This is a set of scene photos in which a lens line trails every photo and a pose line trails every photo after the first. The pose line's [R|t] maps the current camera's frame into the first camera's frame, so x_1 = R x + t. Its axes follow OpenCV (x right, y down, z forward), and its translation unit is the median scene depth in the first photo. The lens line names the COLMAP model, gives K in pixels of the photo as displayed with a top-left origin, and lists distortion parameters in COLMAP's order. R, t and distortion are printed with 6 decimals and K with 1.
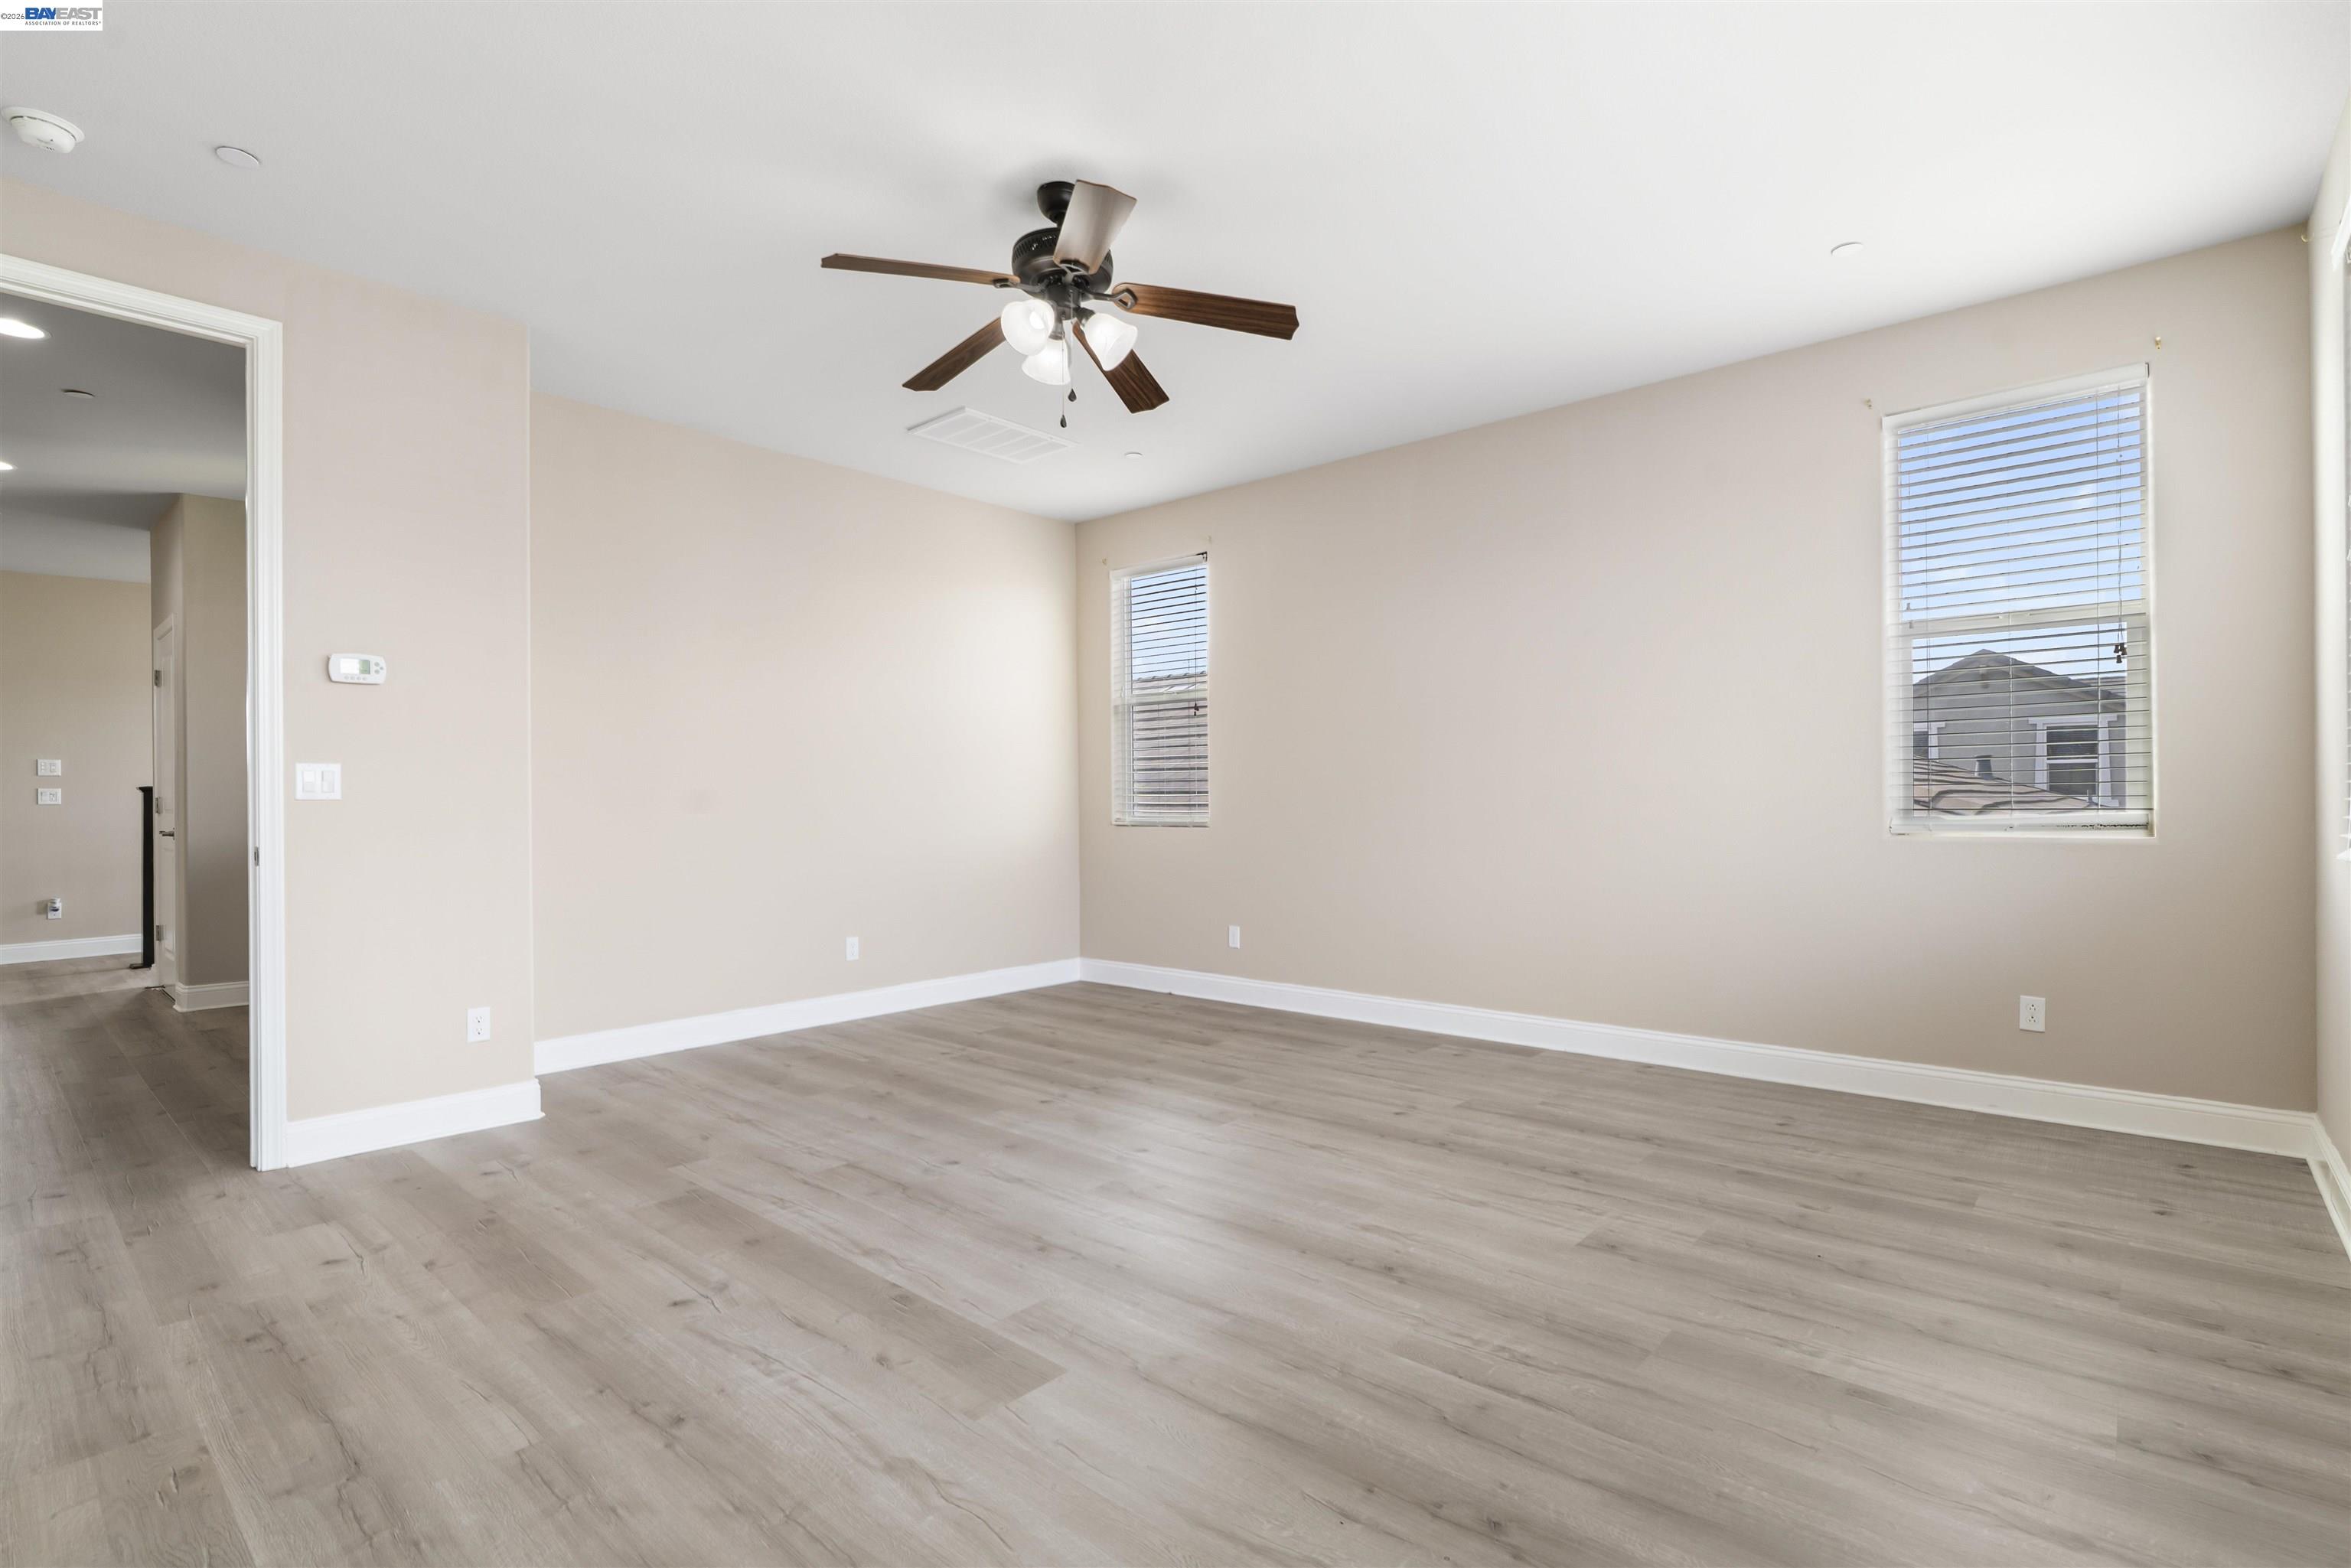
lens RADIAL K [[1065.8, 0, 1161.5], [0, 1065.8, 795.5], [0, 0, 1]] dist [-0.006021, 0.001059]
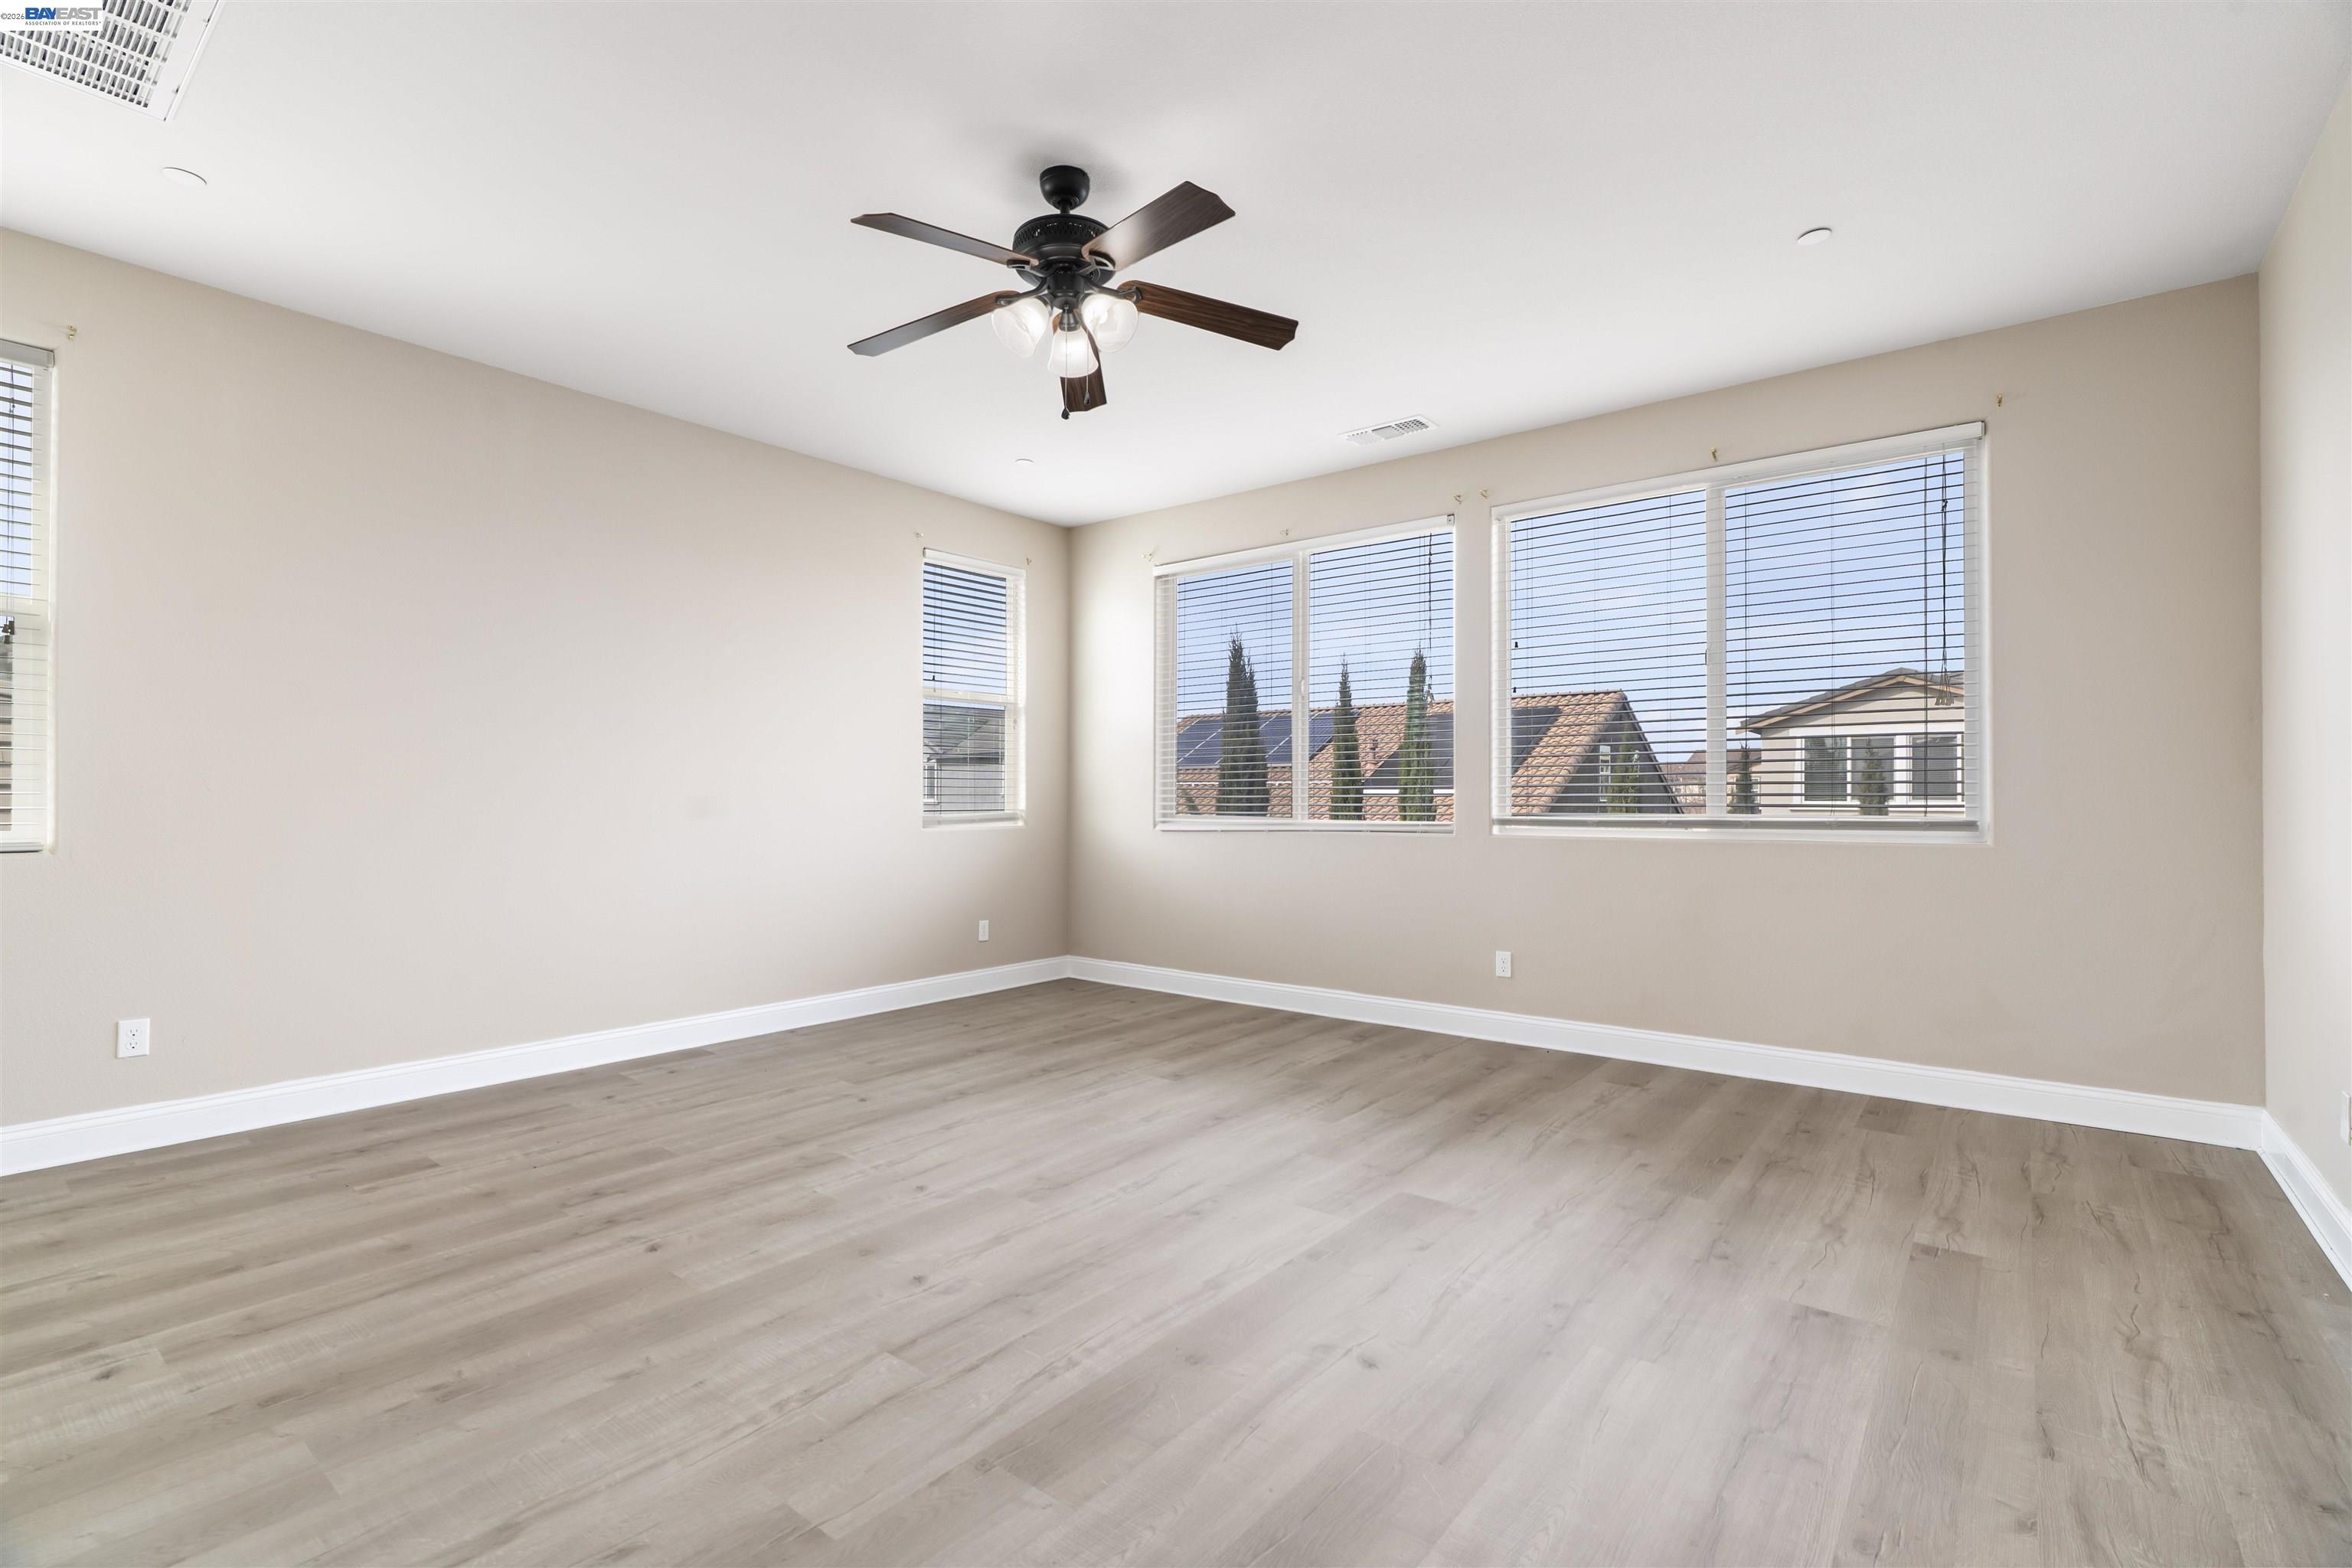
lens RADIAL K [[1066.3, 0, 1162.5], [0, 1066.3, 792.7], [0, 0, 1]] dist [-0.006021, 0.001059]
pose [[-0.039082, 0.015494, 0.999116, -0.909639], [-0.006235, 0.999857, -0.015750, 0.015562], [-0.999217, -0.006845, -0.038980, 0.825678]]
